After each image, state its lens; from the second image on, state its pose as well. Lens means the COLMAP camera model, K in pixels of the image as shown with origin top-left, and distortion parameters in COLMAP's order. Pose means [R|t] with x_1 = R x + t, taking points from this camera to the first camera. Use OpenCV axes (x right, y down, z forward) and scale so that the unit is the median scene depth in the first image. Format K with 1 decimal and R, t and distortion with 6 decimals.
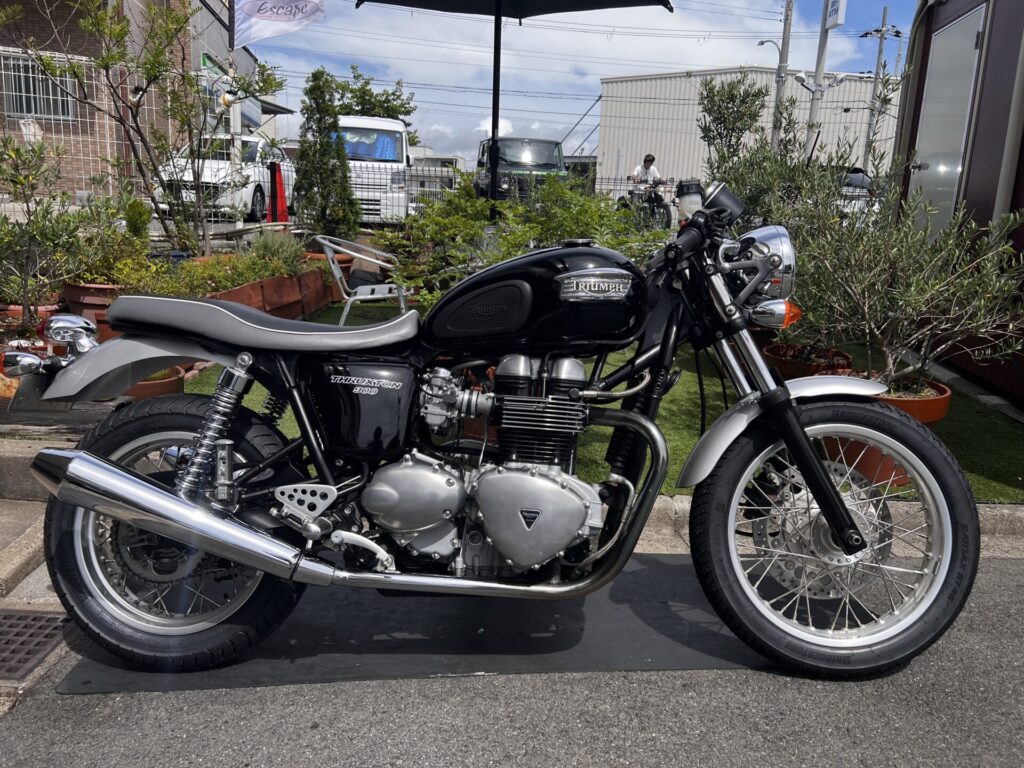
lens RADIAL K [[773.7, 0, 510.5], [0, 773.7, 389.0], [0, 0, 1]] dist [0.043256, -0.045022]
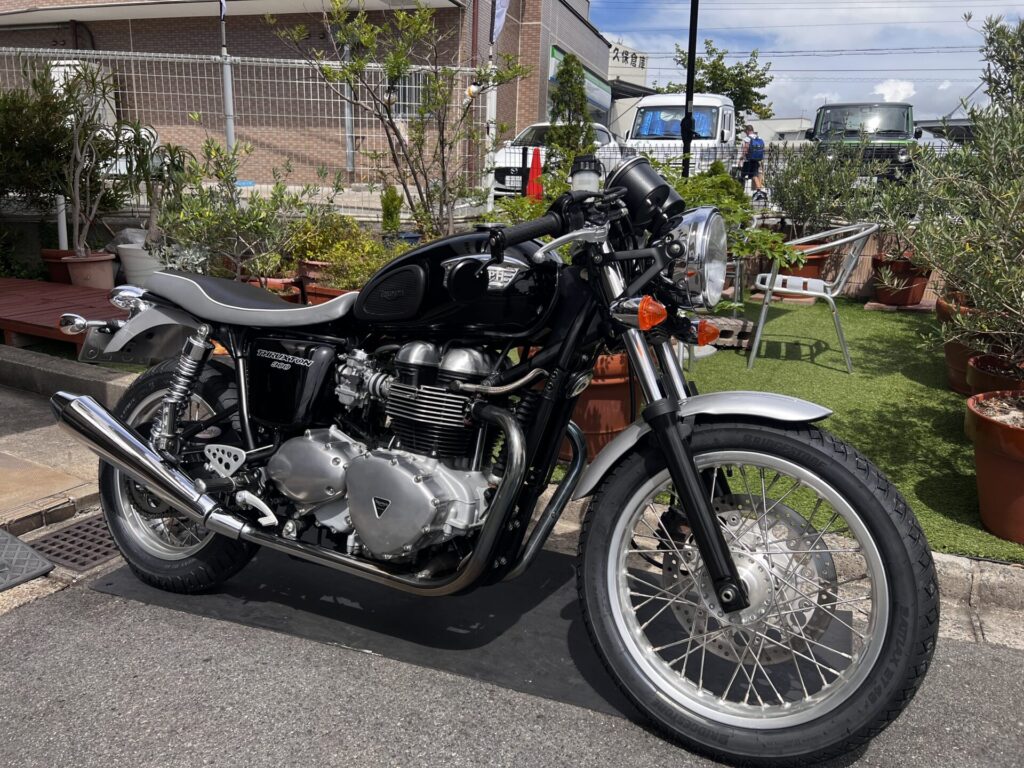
lens RADIAL K [[773.7, 0, 506.5], [0, 773.7, 389.8], [0, 0, 1]] dist [0.043256, -0.045022]
pose [[0.897755, 0.089893, -0.431224, 0.336005], [-0.078935, 0.995940, 0.043282, -0.021548], [0.433364, -0.004818, 0.901206, 0.101629]]
